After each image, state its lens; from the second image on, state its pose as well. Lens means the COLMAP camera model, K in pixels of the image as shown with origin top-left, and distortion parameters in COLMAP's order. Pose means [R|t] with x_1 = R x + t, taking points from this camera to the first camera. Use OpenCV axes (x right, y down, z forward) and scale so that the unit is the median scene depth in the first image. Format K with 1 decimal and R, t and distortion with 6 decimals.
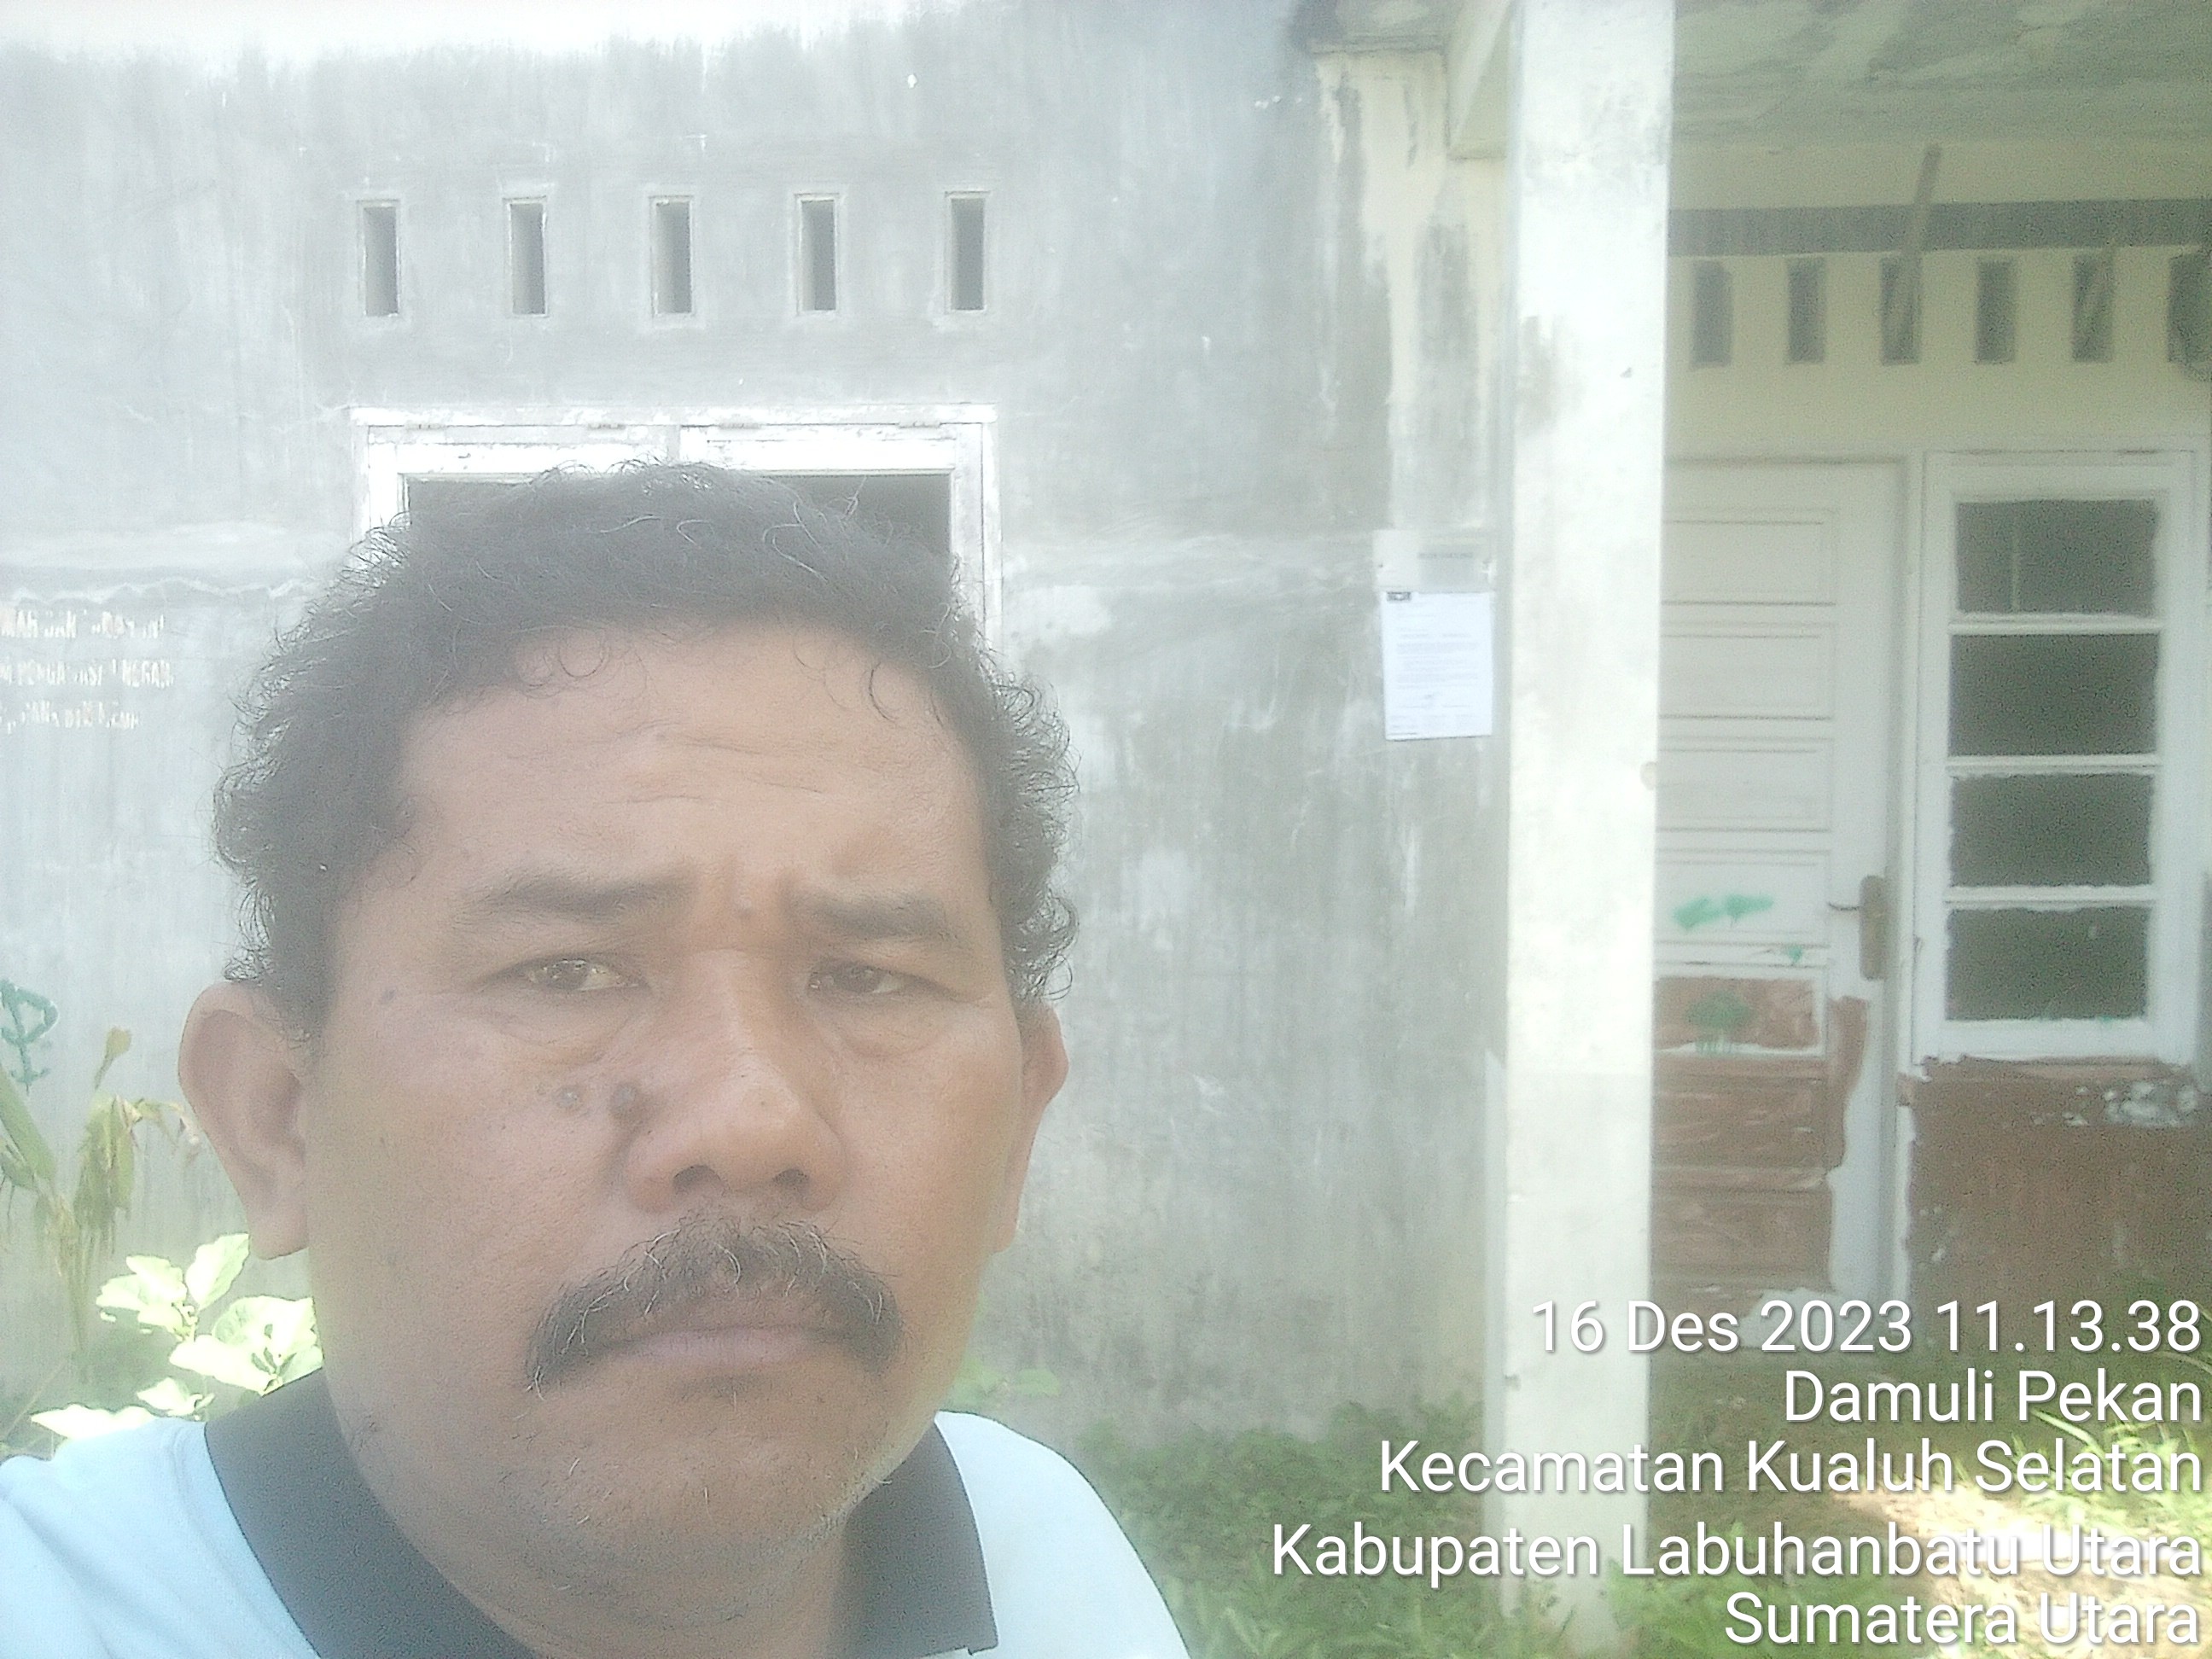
lens RADIAL K [[2131.1, 0, 1089.0], [0, 2131.1, 846.1], [0, 0, 1]] dist [0.021910, 0.000000]
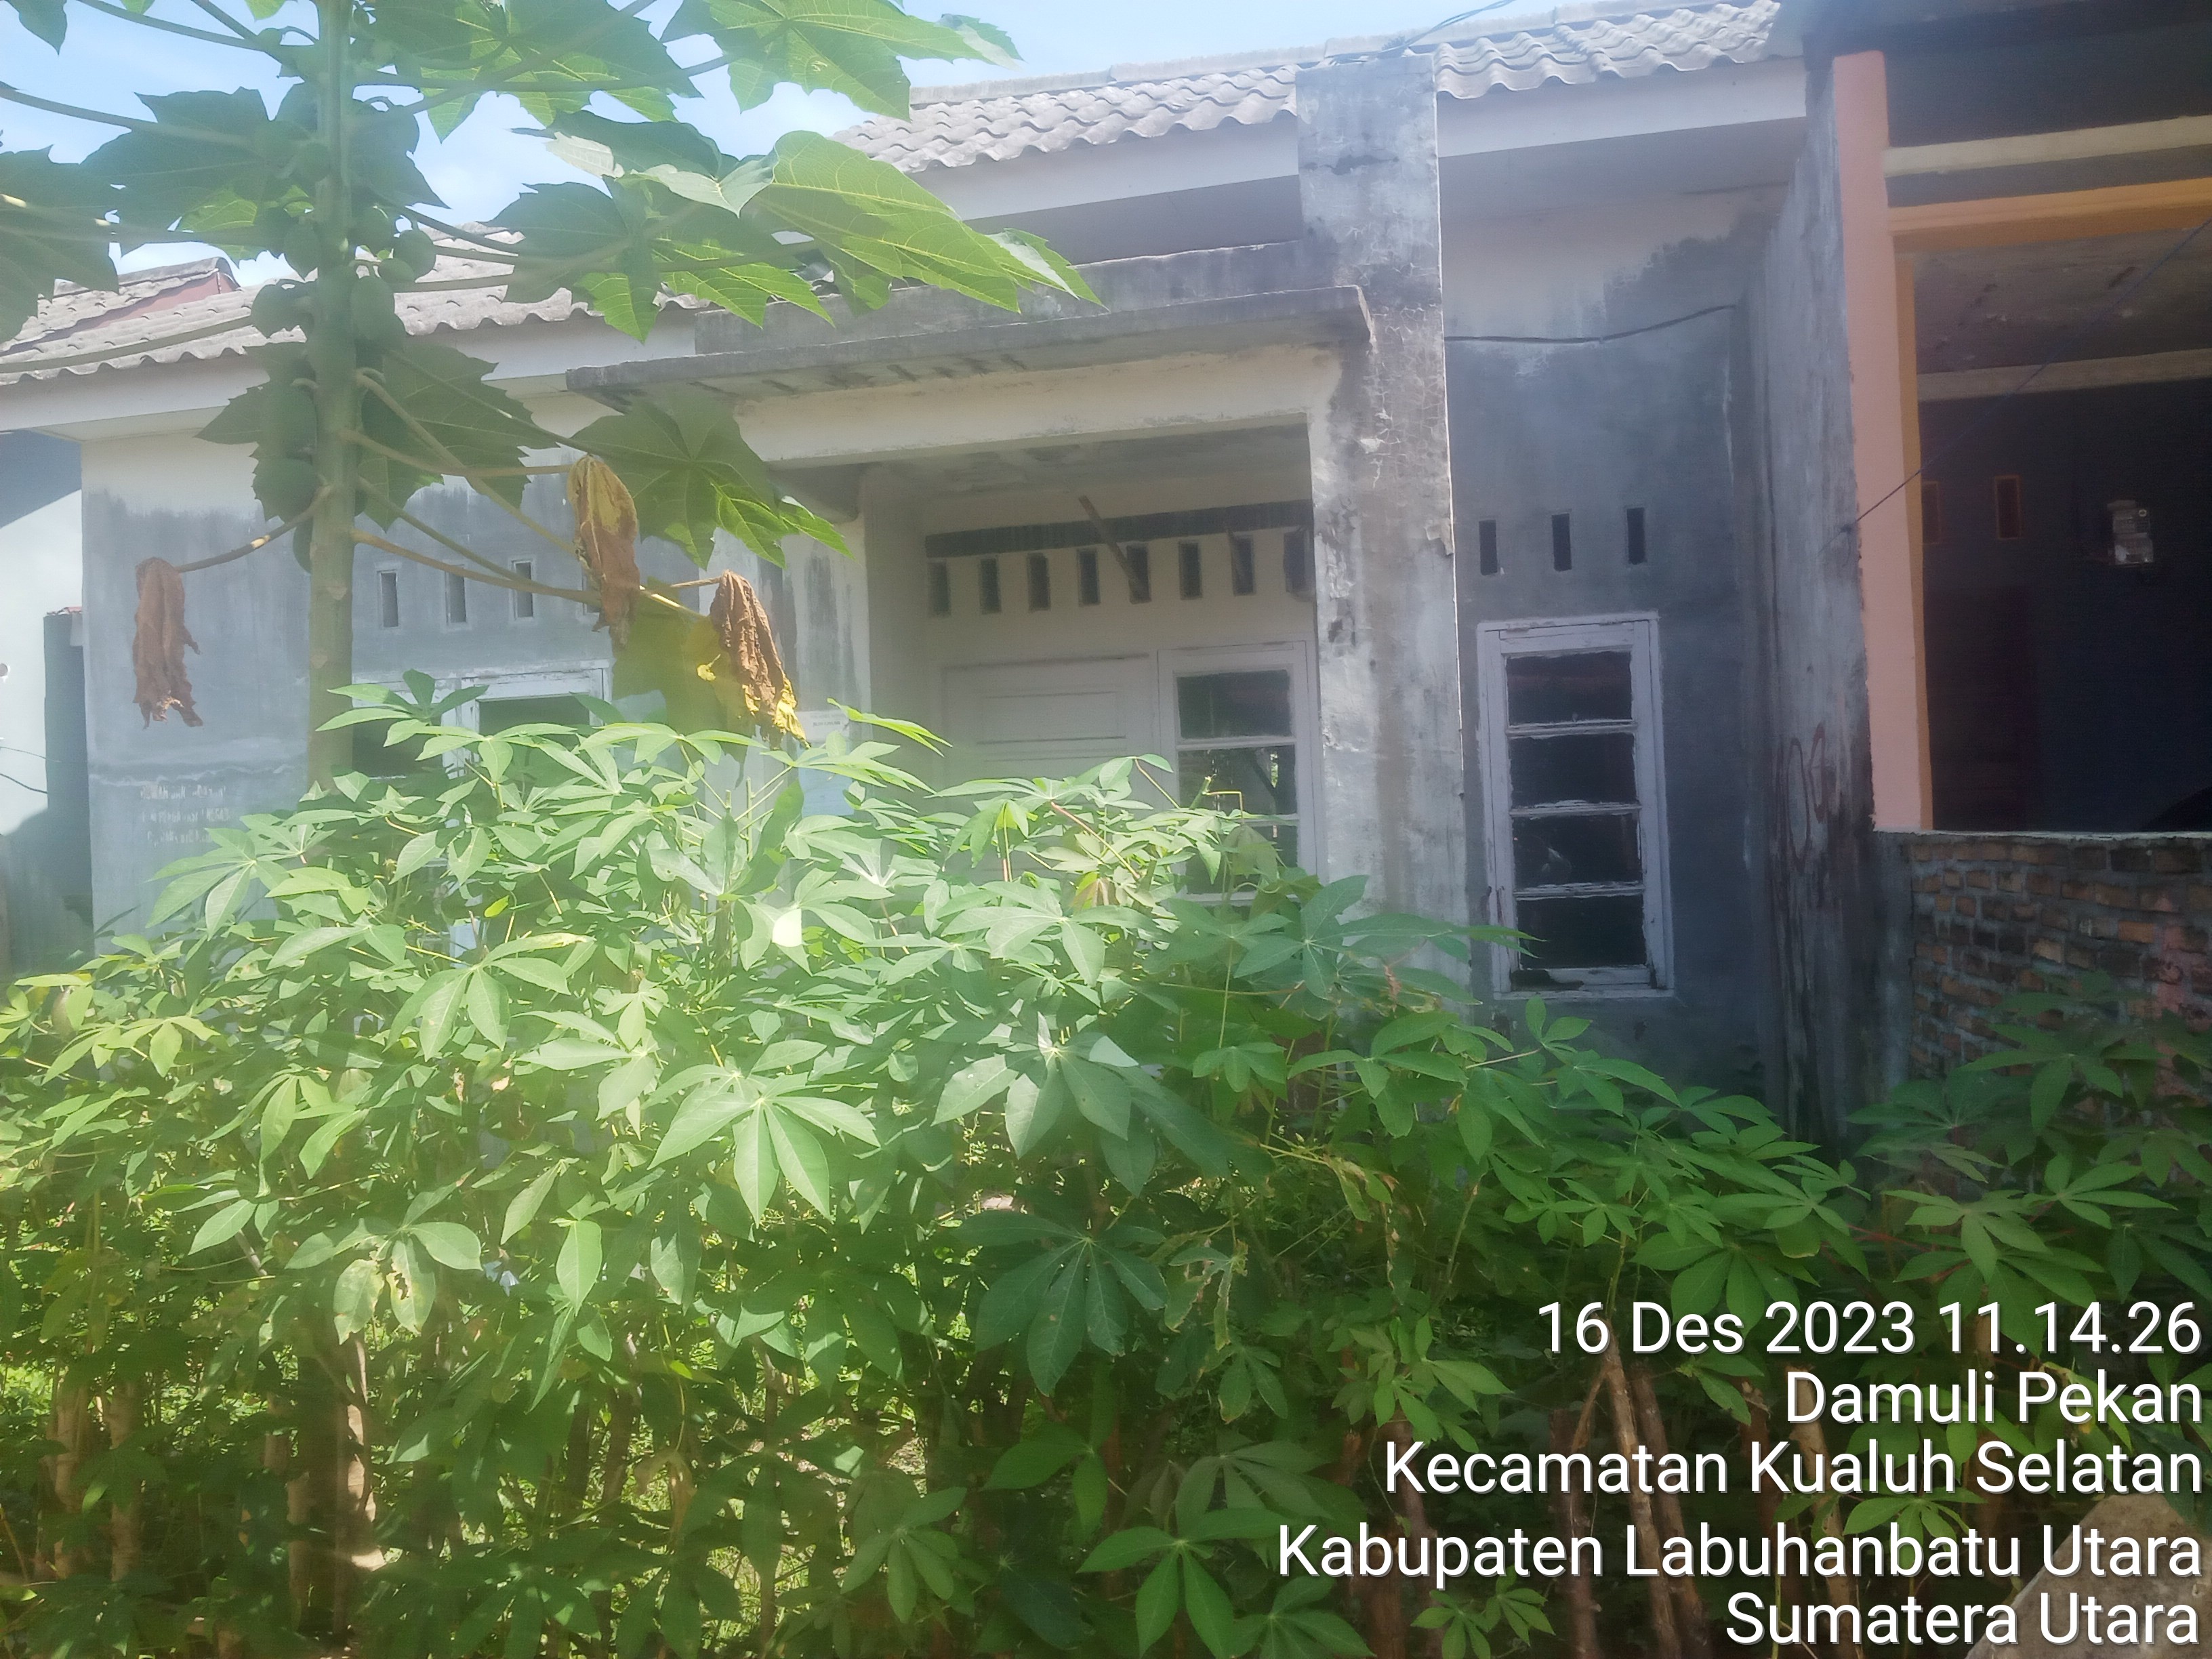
lens RADIAL K [[1906.6, 0, 1113.3], [0, 1906.6, 790.8], [0, 0, 1]] dist [0.089538, -0.149953]
pose [[0.985496, -0.044805, -0.163676, 0.690874], [0.028962, 0.994772, -0.097930, 0.099151], [0.167208, 0.091769, 0.981641, -0.637190]]
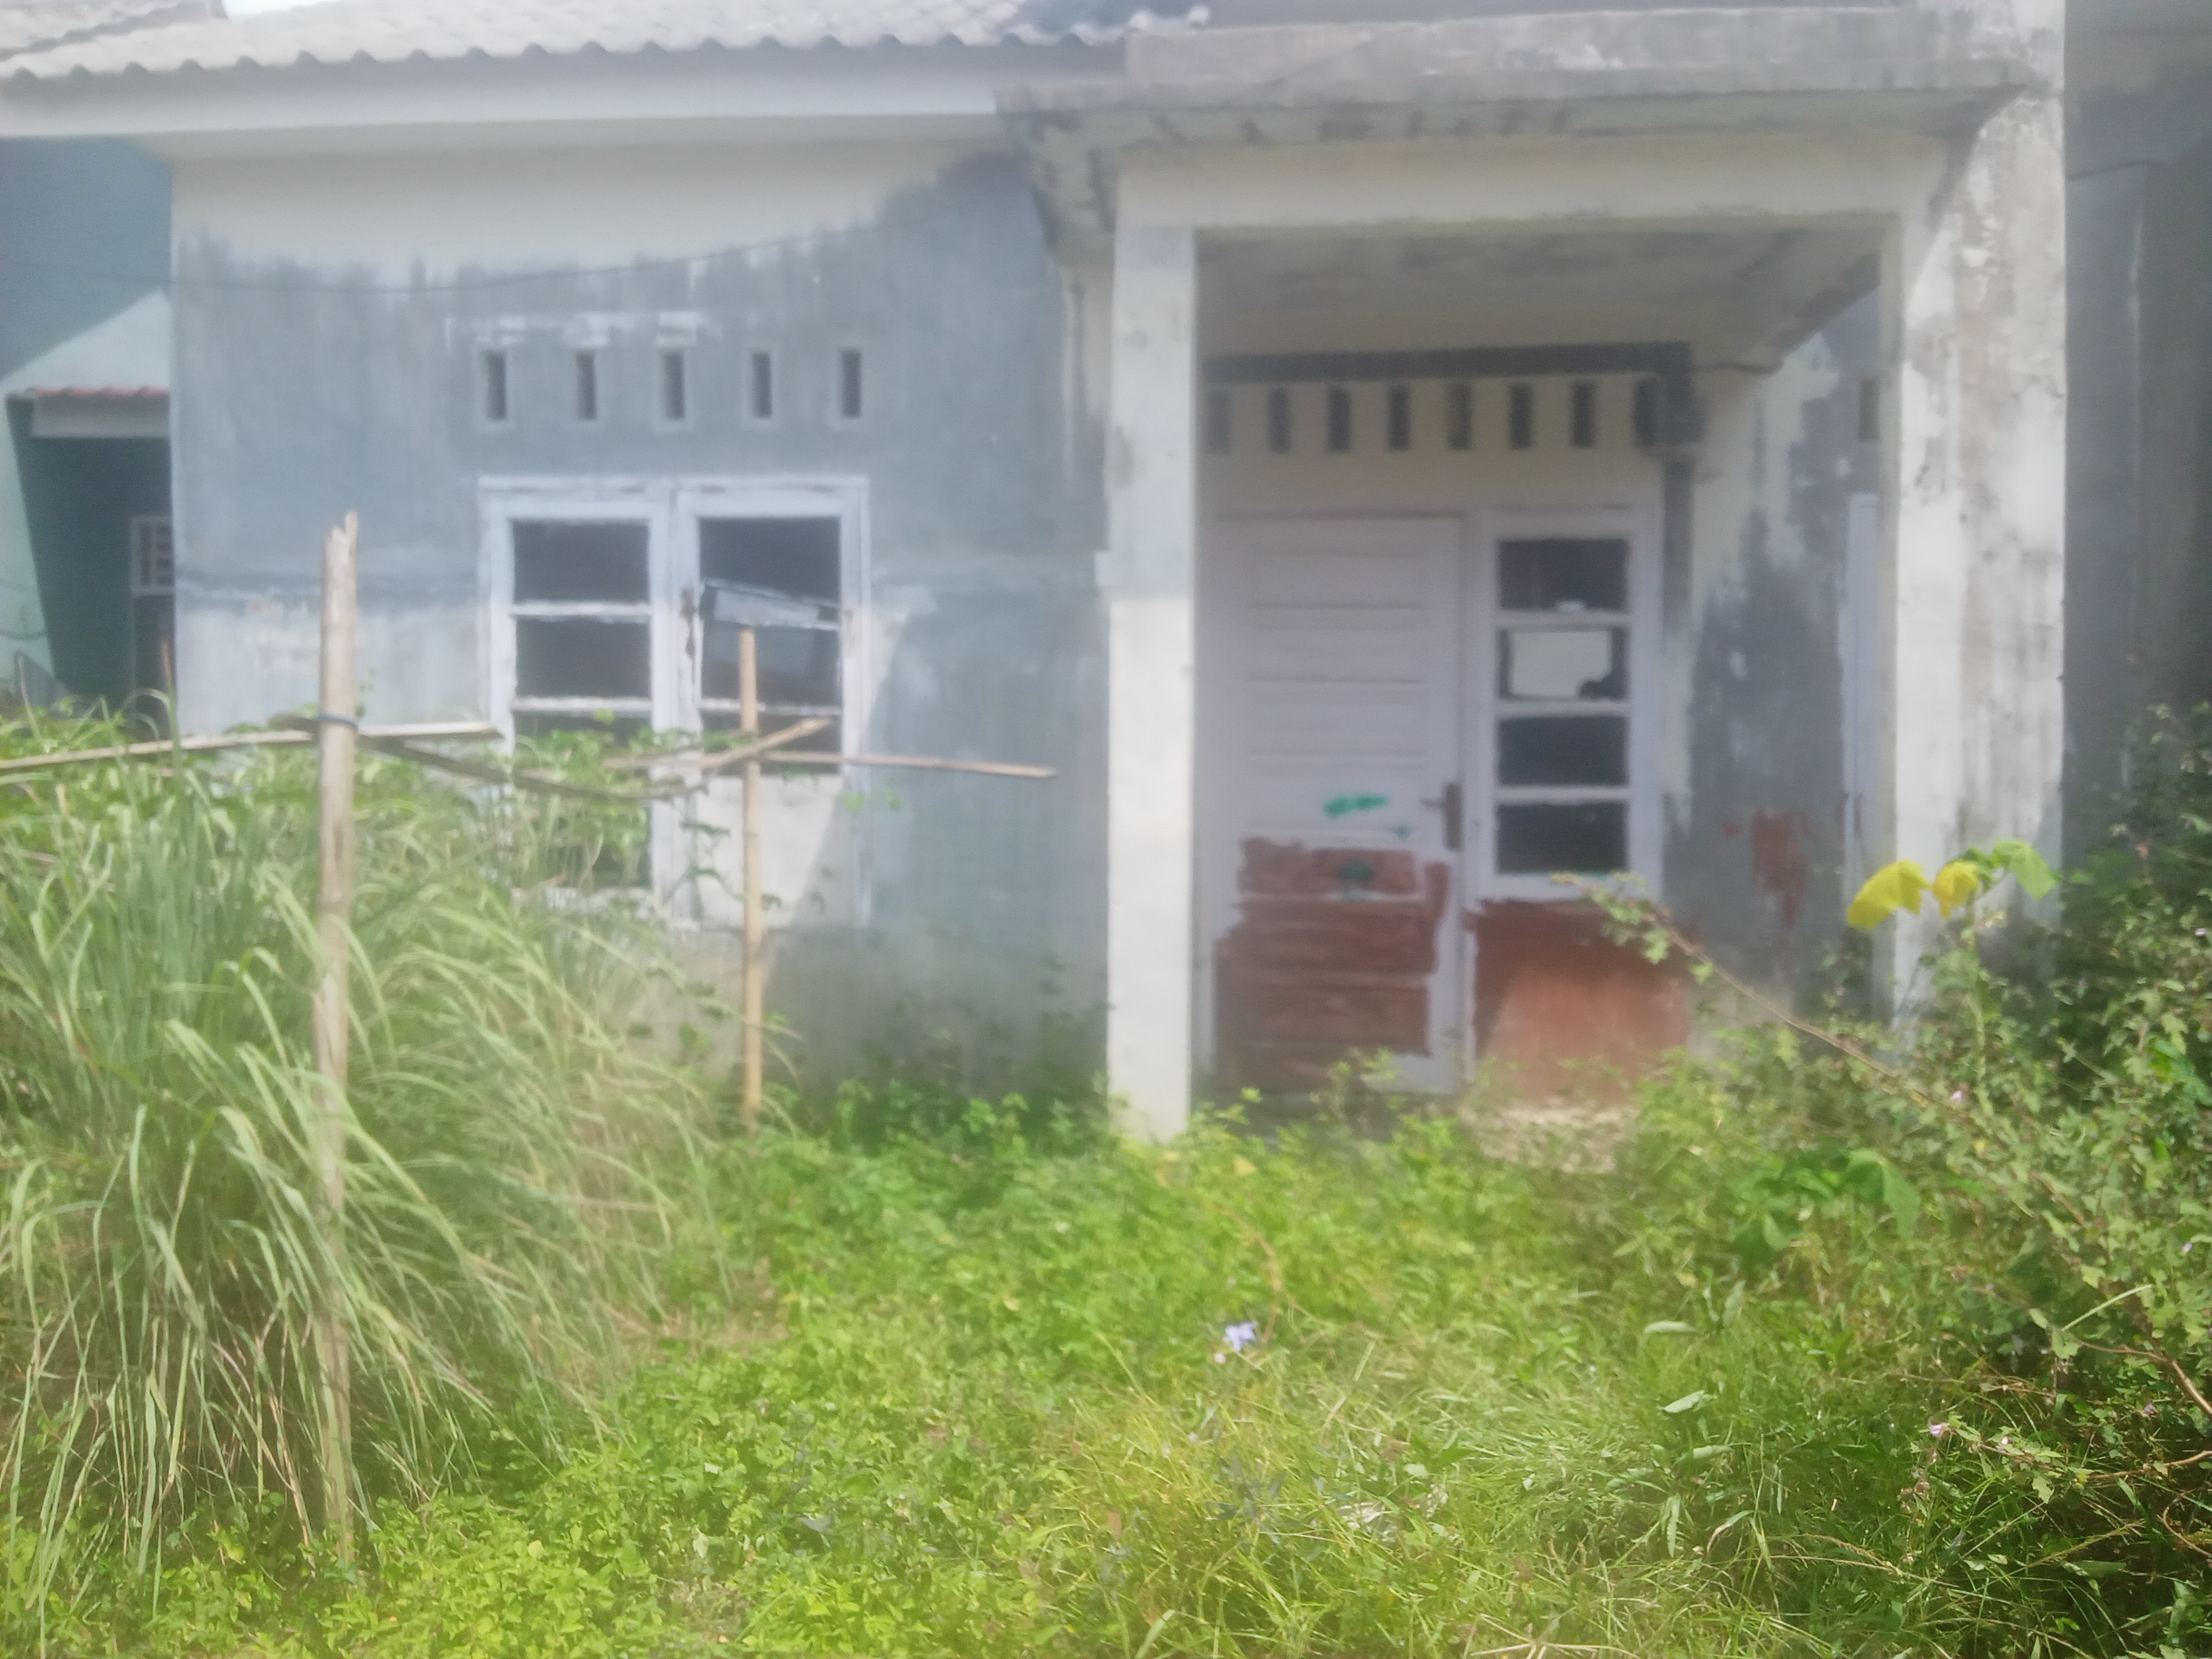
lens RADIAL K [[1990.5, 0, 1088.3], [0, 1990.5, 845.3], [0, 0, 1]] dist [0.031892, -0.039871]
pose [[0.999633, 0.005429, -0.026536, 0.166220], [-0.006252, 0.999500, -0.031008, 0.122589], [0.026354, 0.031163, 0.999167, -0.510075]]
